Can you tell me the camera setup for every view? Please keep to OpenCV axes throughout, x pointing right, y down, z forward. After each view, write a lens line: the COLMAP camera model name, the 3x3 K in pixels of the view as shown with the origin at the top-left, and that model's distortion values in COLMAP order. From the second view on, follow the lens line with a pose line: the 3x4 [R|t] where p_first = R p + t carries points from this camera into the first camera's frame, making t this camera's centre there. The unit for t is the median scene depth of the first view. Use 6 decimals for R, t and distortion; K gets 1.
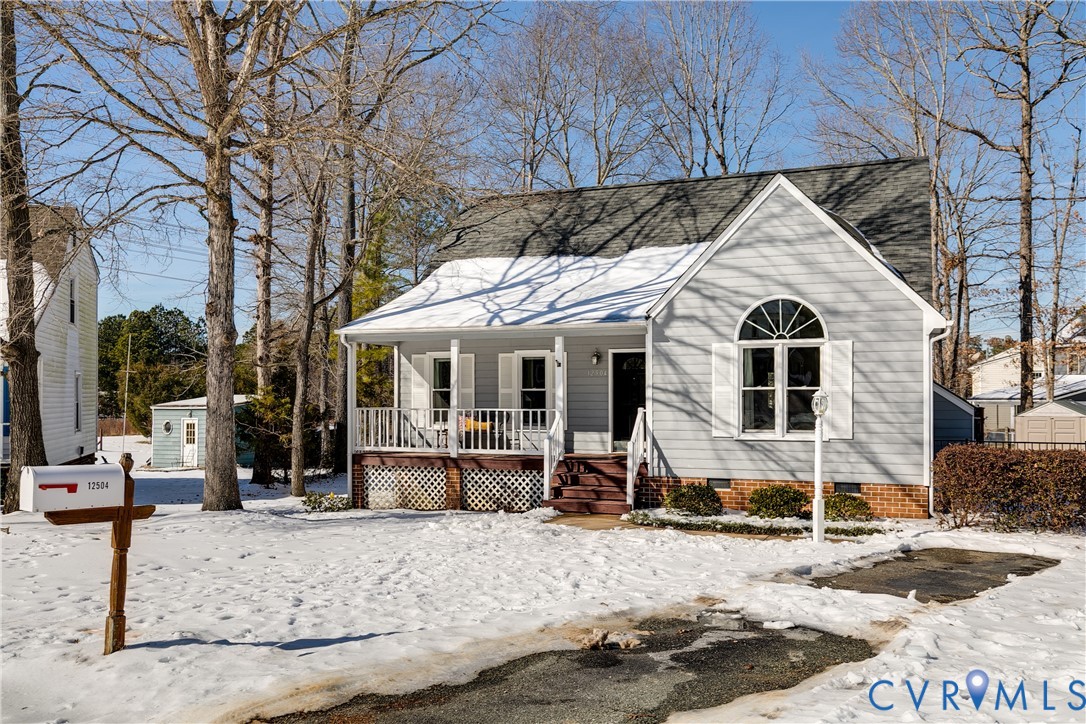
lens RADIAL K [[872.0, 0, 543.0], [0, 872.0, 362.0], [0, 0, 1]] dist [-0.007042, 0.006356]
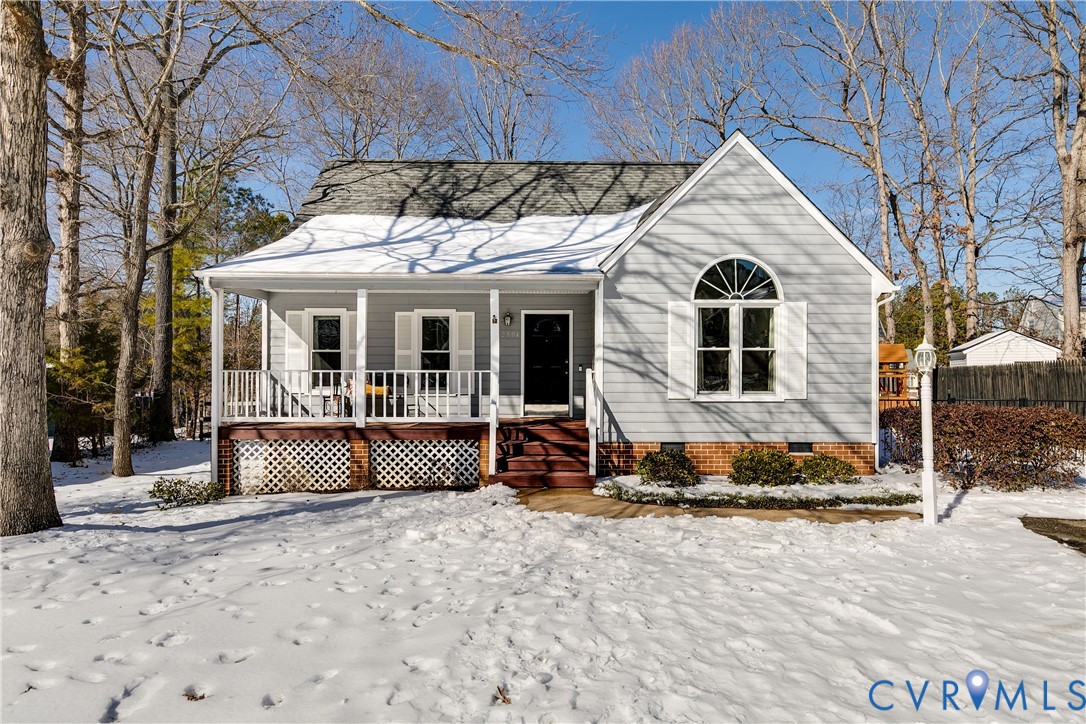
lens RADIAL K [[592.5, 0, 543.6], [0, 592.5, 358.9], [0, 0, 1]] dist [0.002973, -0.000097]
pose [[0.924144, 0.011062, 0.381885, -0.168257], [-0.018408, 0.999709, 0.015590, 0.032157], [-0.381601, -0.021438, 0.924078, 0.423135]]
